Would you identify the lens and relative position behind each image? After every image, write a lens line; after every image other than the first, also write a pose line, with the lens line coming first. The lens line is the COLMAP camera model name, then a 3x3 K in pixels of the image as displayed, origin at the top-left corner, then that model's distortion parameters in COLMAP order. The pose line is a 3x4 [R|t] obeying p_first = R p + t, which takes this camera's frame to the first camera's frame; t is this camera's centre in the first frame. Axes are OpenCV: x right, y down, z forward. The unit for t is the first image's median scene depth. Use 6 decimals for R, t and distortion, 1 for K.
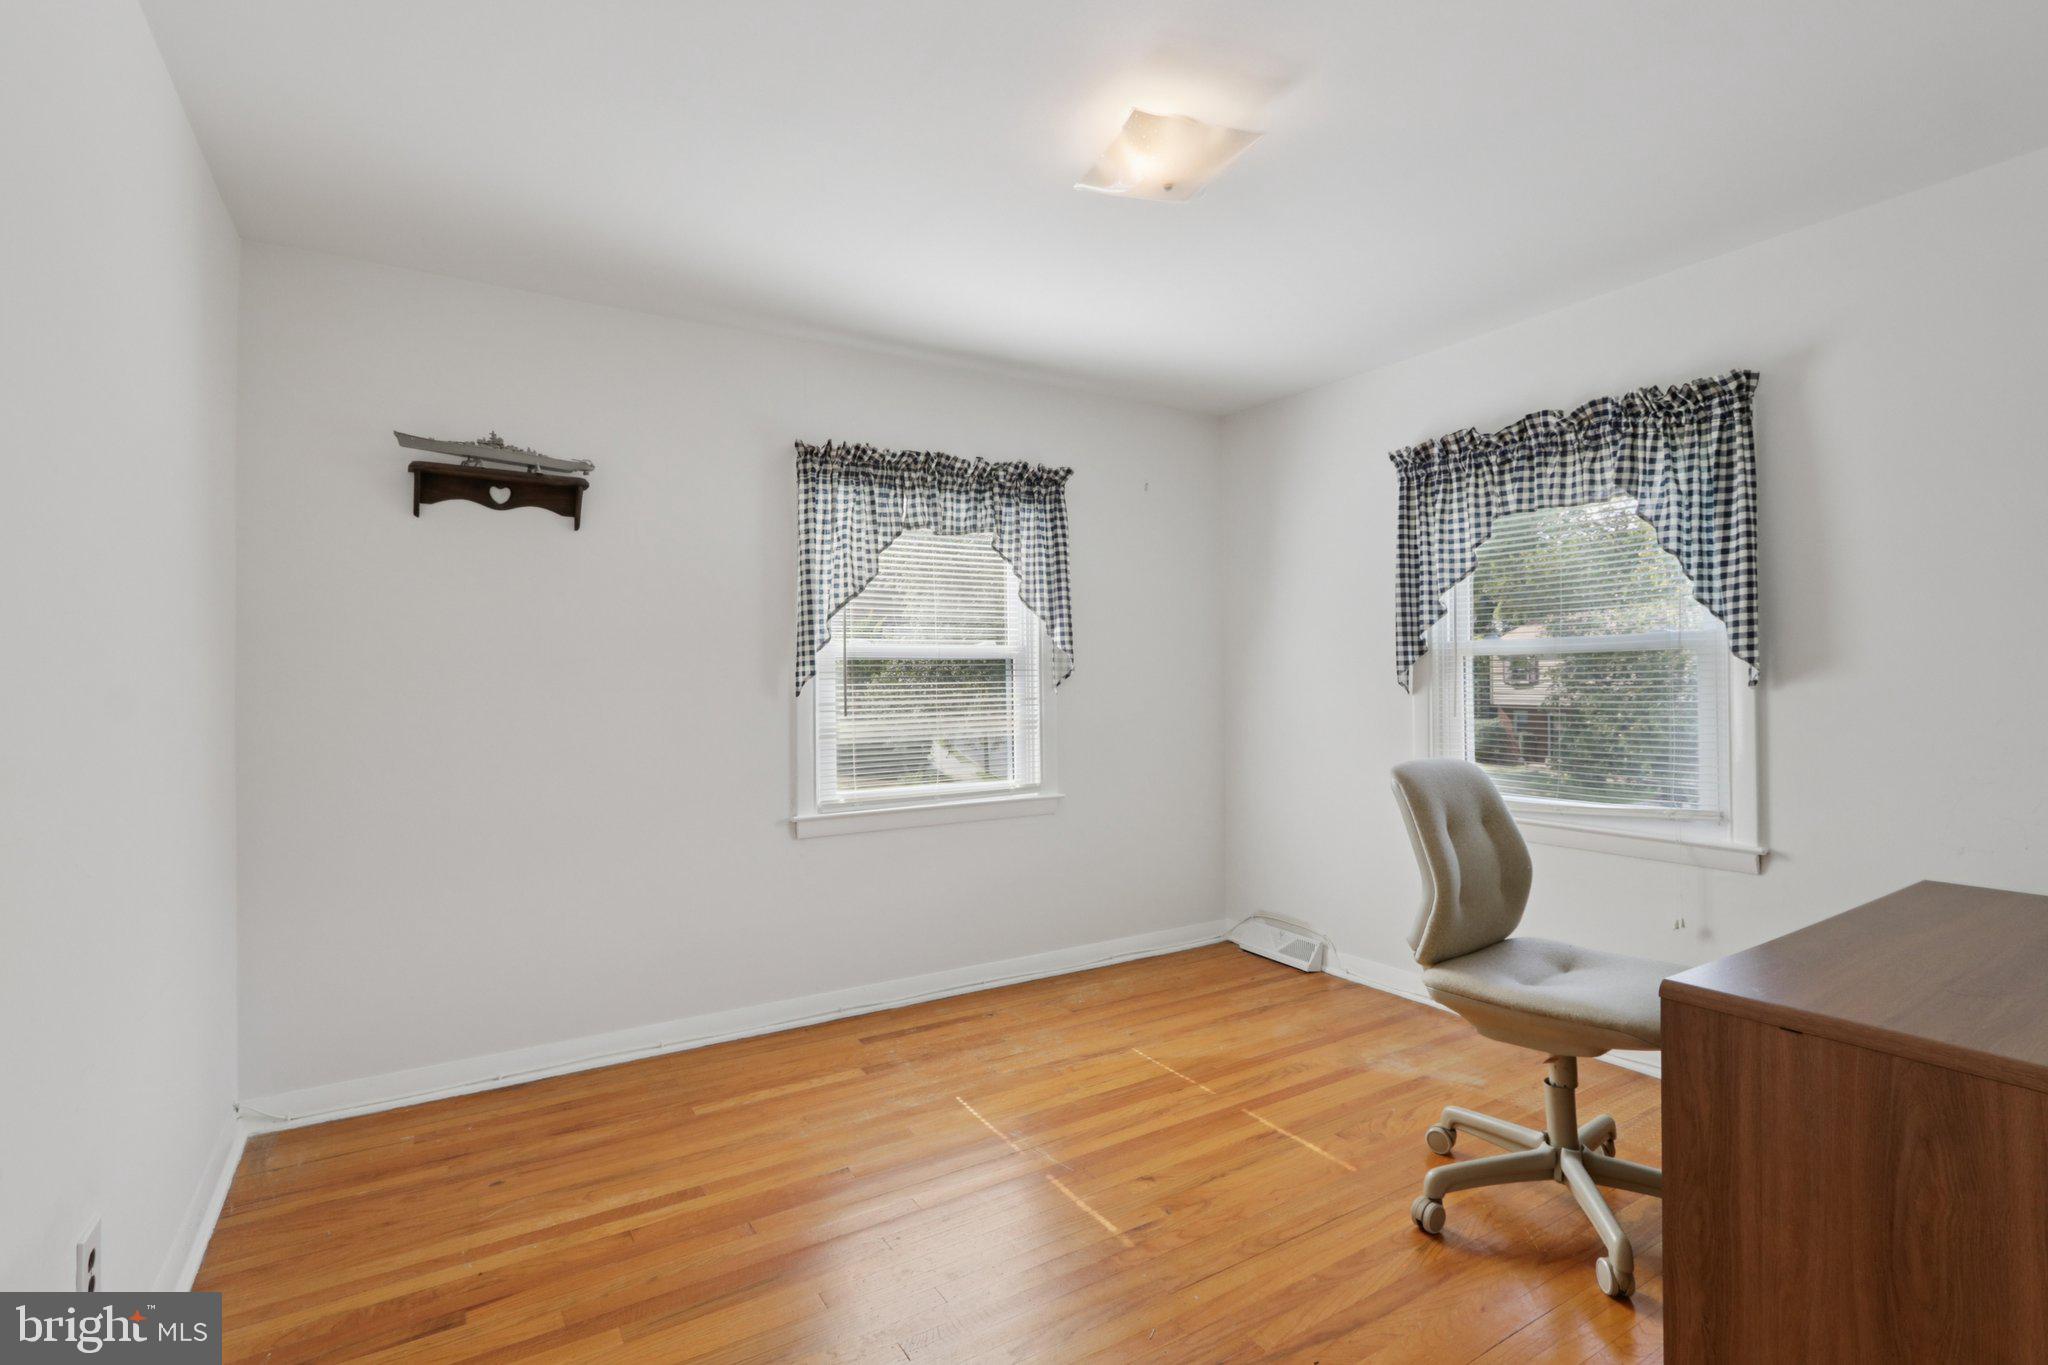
lens RADIAL K [[954.2, 0, 1022.0], [0, 954.2, 678.5], [0, 0, 1]] dist [-0.017331, 0.004619]
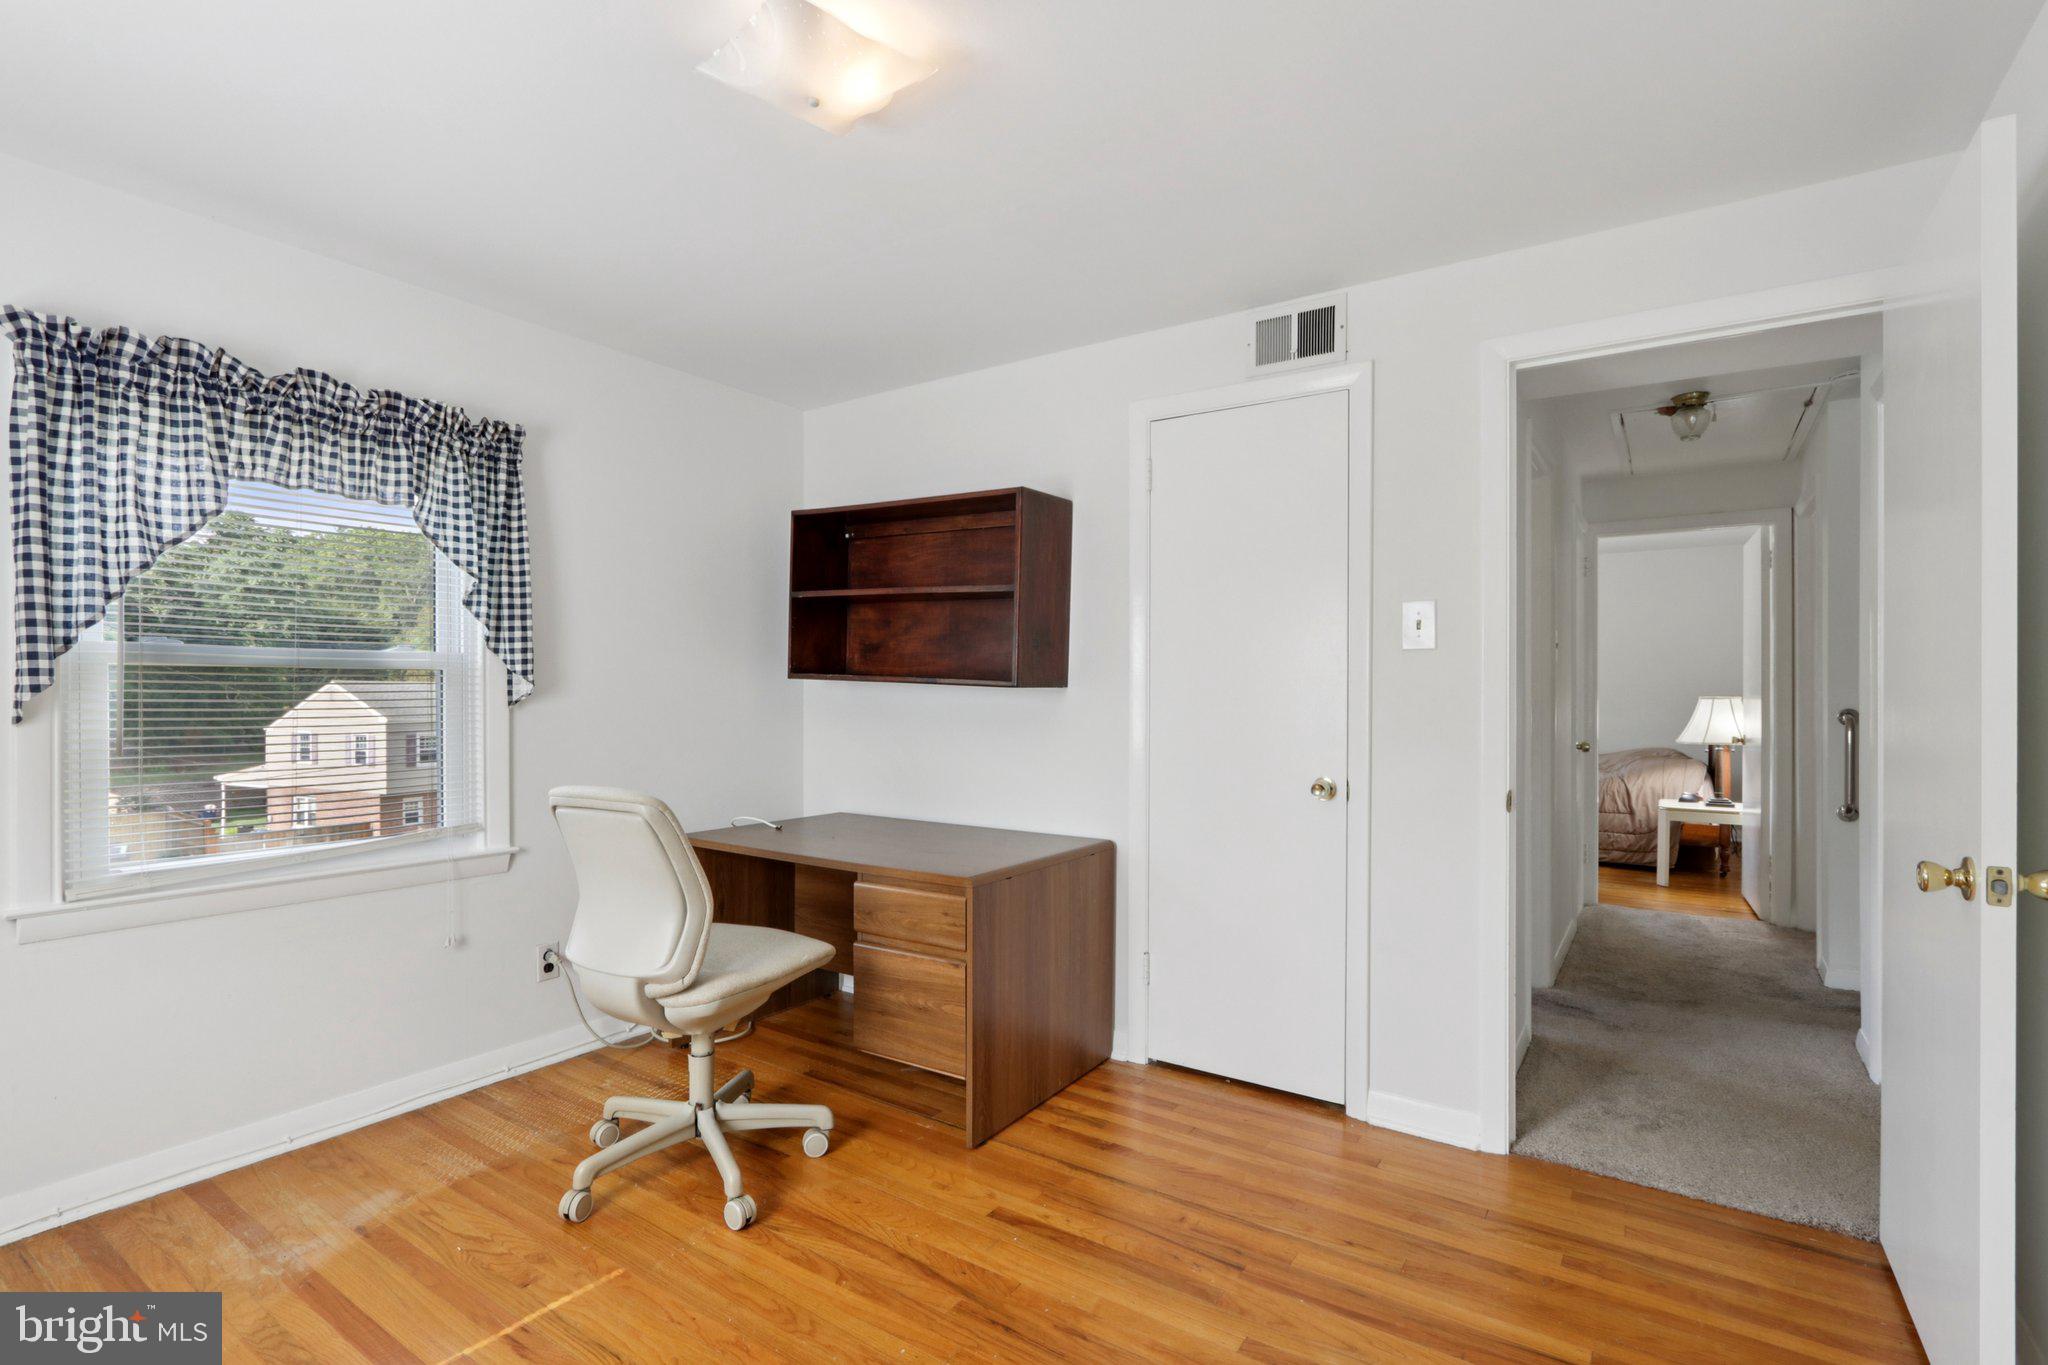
lens RADIAL K [[954.2, 0, 1030.2], [0, 954.2, 694.8], [0, 0, 1]] dist [-0.017331, 0.004619]
pose [[-0.406760, 0.002528, 0.913531, -0.499087], [-0.003183, 0.999986, -0.004184, -0.001944], [-0.913529, -0.004610, -0.406746, 0.859775]]
